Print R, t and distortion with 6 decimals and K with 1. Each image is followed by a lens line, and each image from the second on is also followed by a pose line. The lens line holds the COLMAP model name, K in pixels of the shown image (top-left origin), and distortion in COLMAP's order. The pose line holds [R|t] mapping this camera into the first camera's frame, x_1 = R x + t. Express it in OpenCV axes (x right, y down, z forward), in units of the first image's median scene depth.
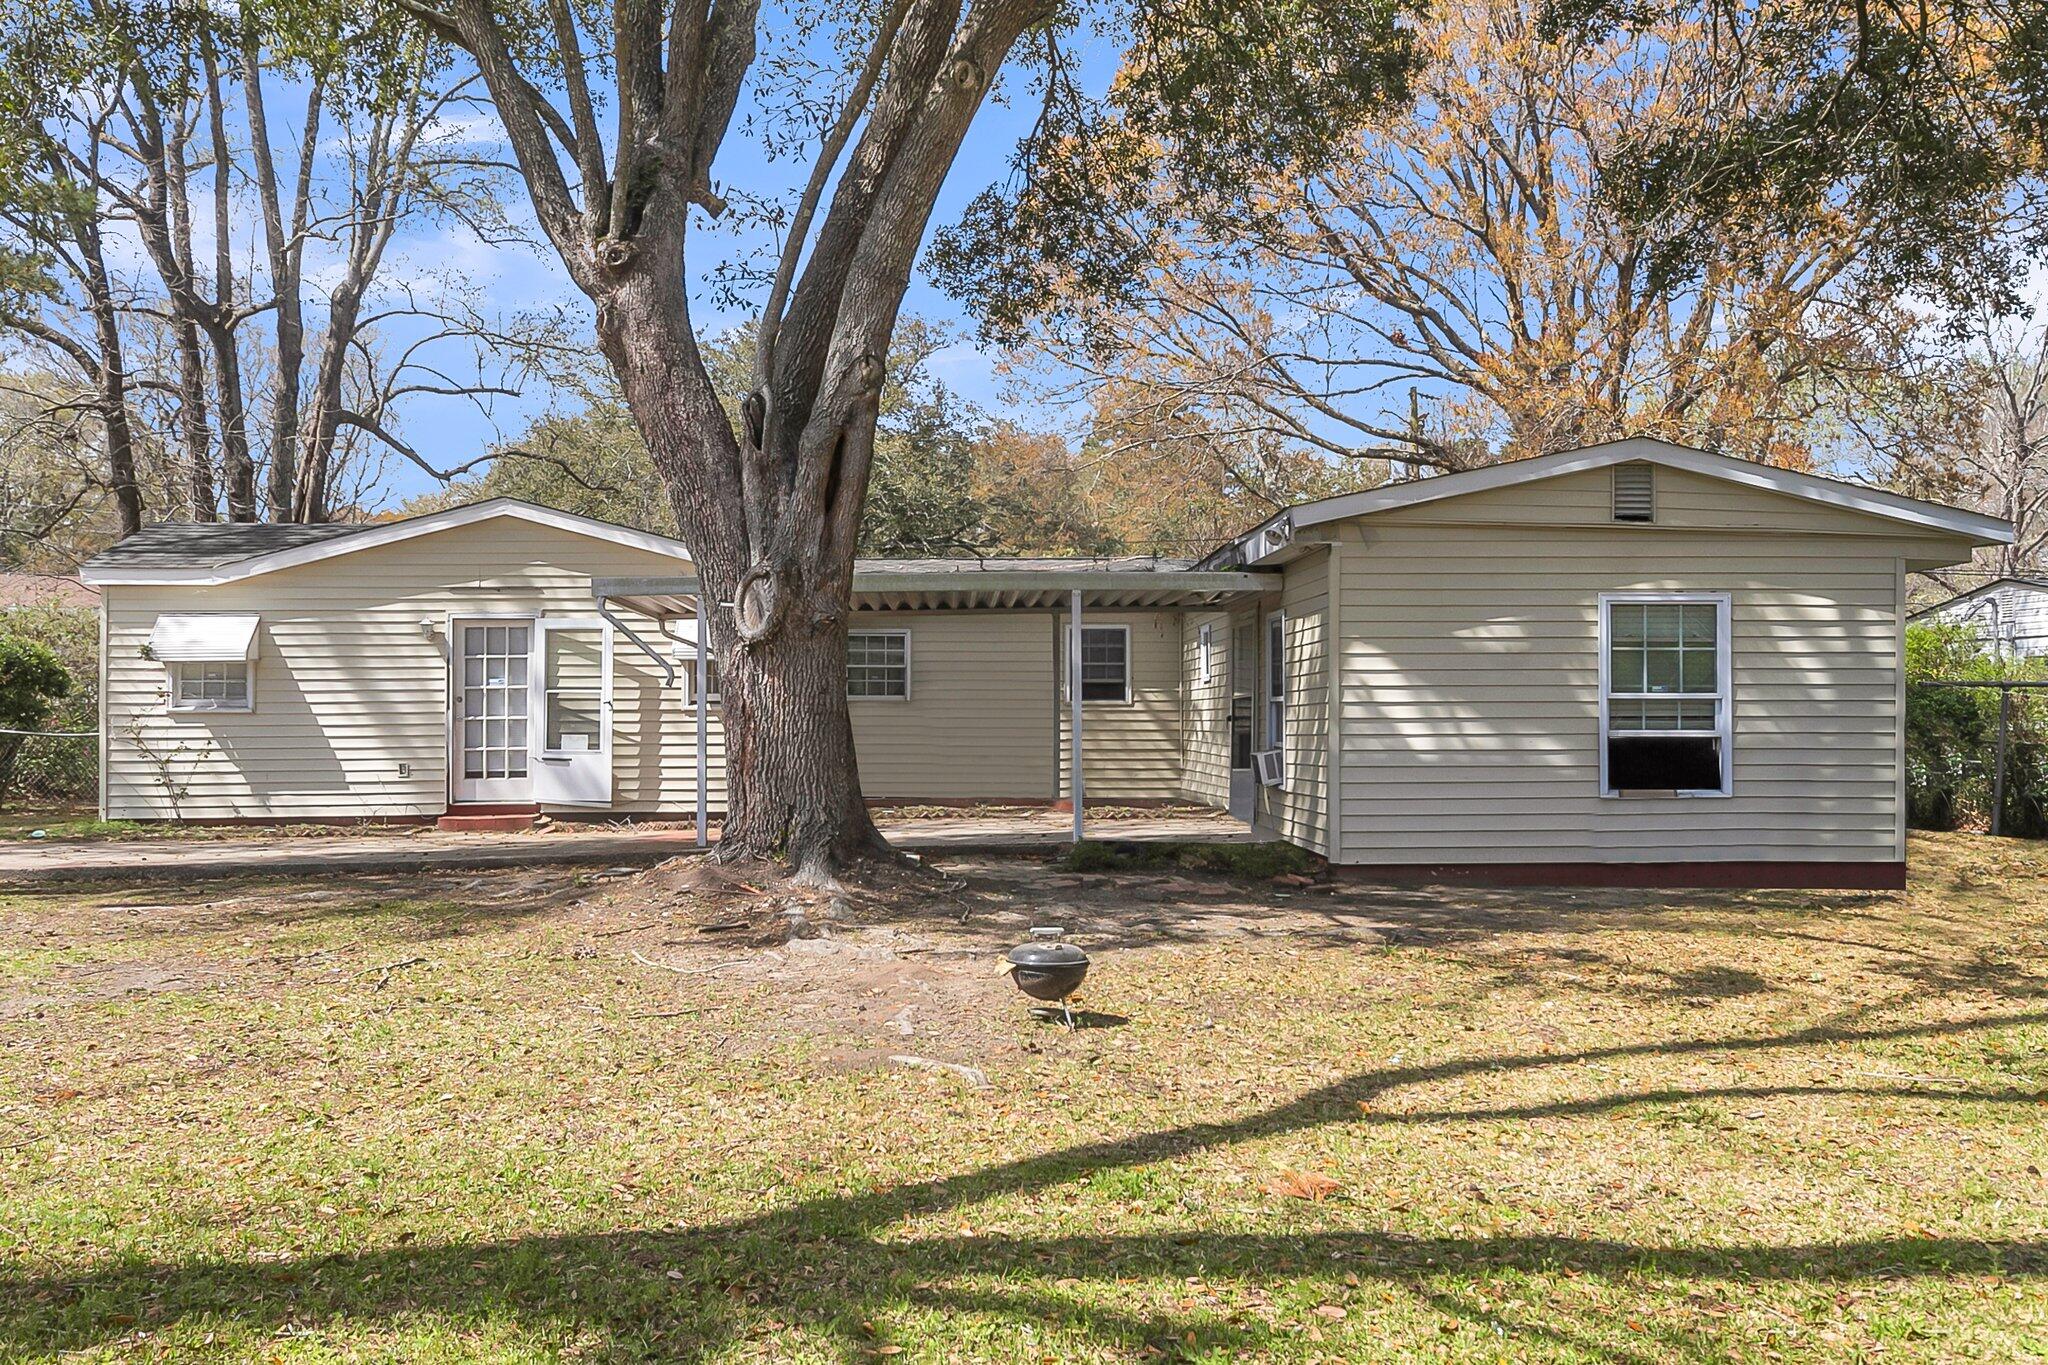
lens RADIAL K [[1668.3, 0, 1021.7], [0, 1668.3, 691.4], [0, 0, 1]] dist [0.003336, 0.004277]
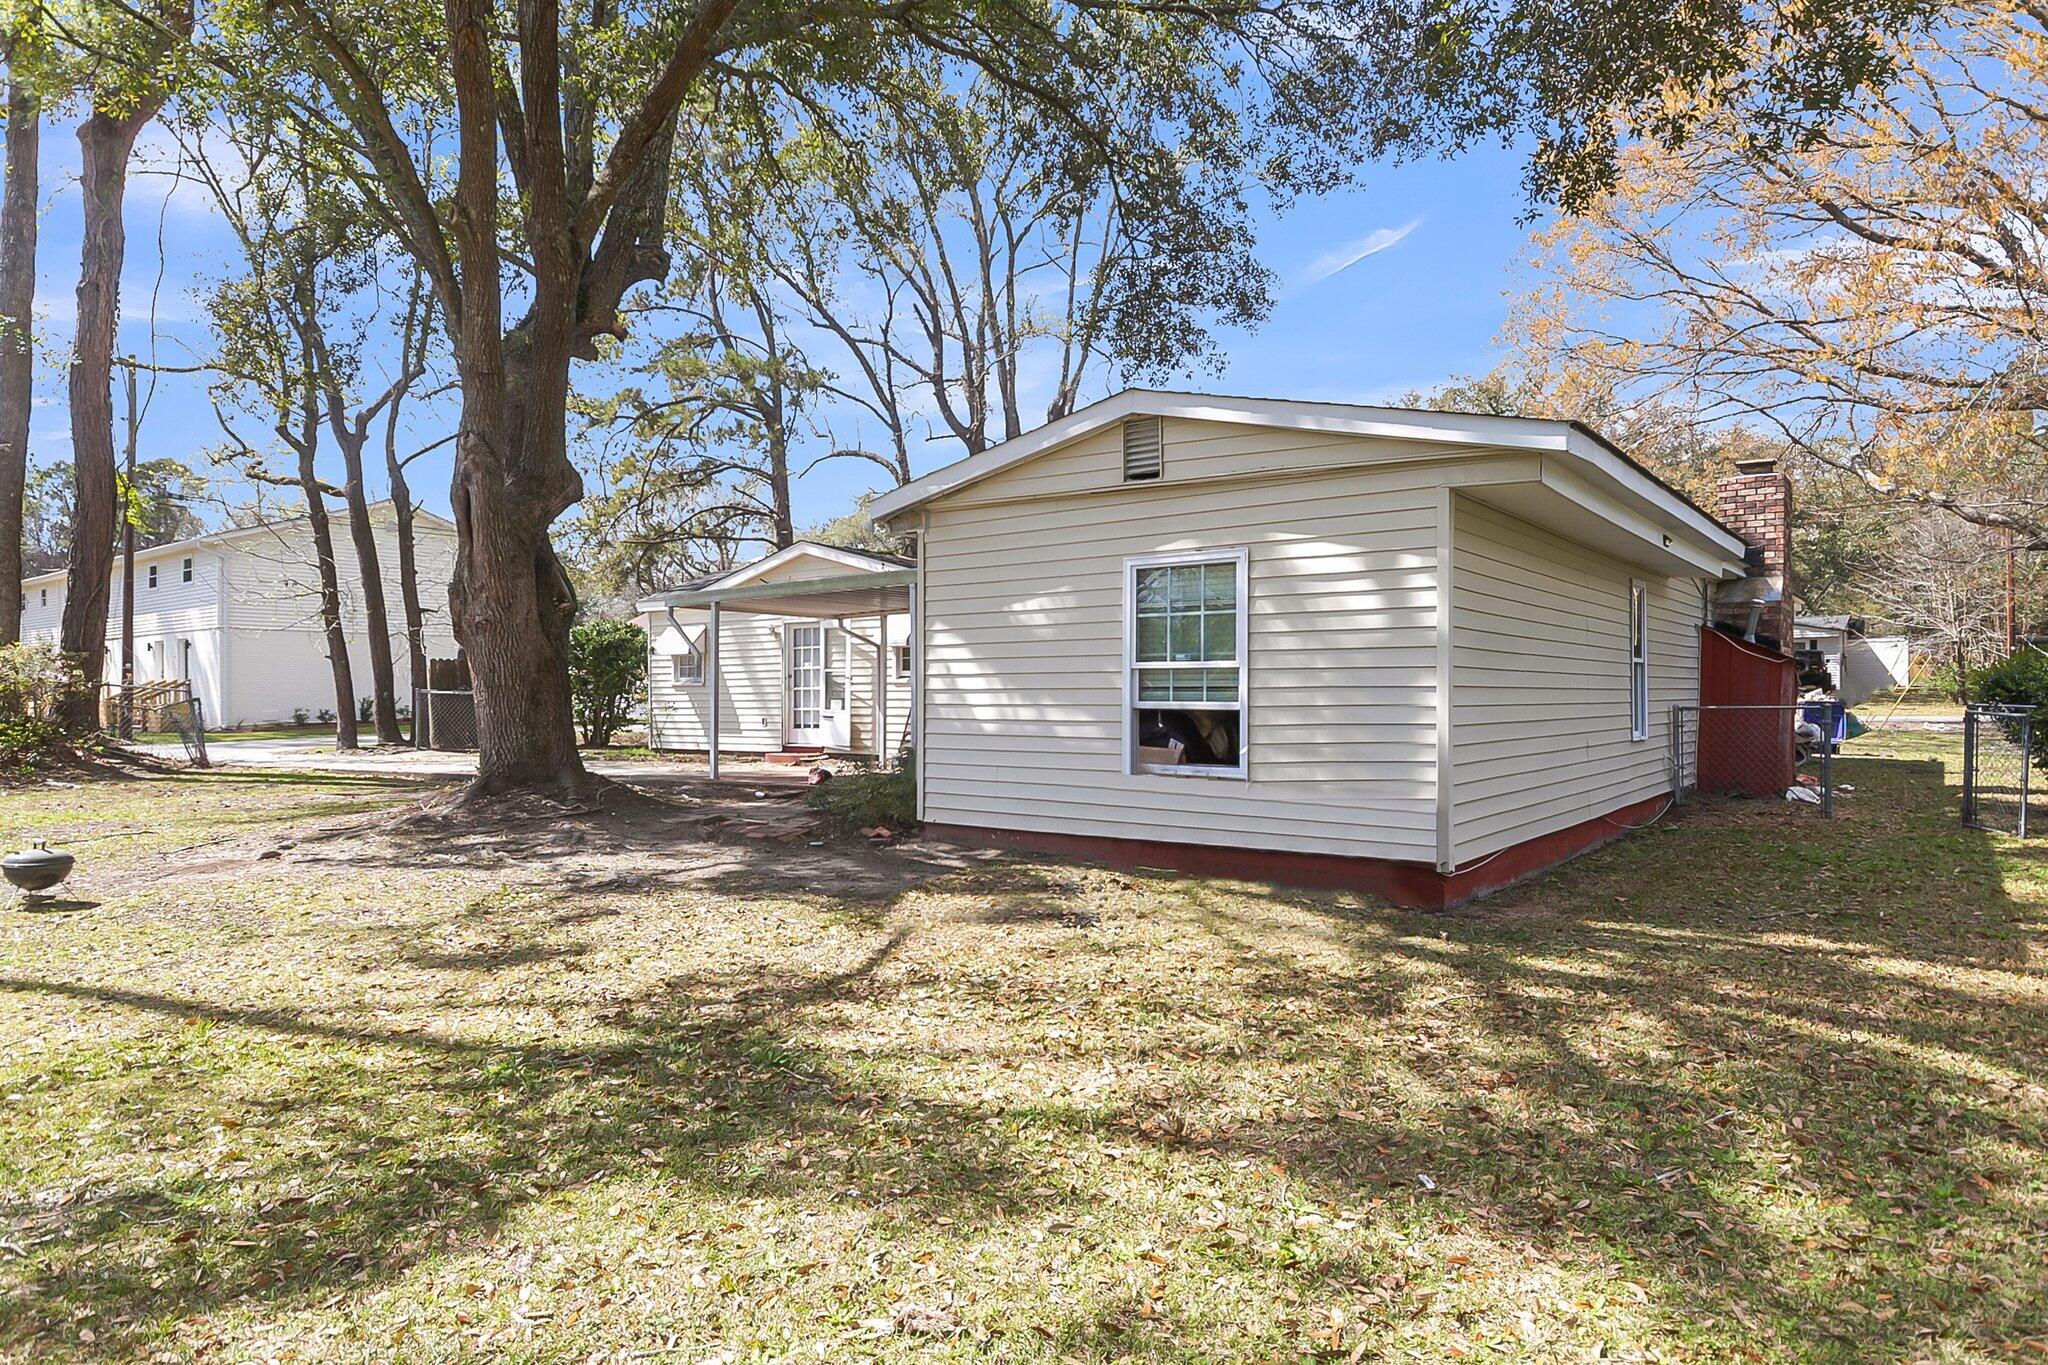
lens RADIAL K [[1188.8, 0, 1028.9], [0, 1188.8, 686.2], [0, 0, 1]] dist [-0.000335, -0.000190]
pose [[0.767314, -0.002396, -0.641267, 0.527653], [0.012668, 0.999855, 0.011422, 0.004321], [0.641146, -0.016888, 0.767233, 0.313178]]
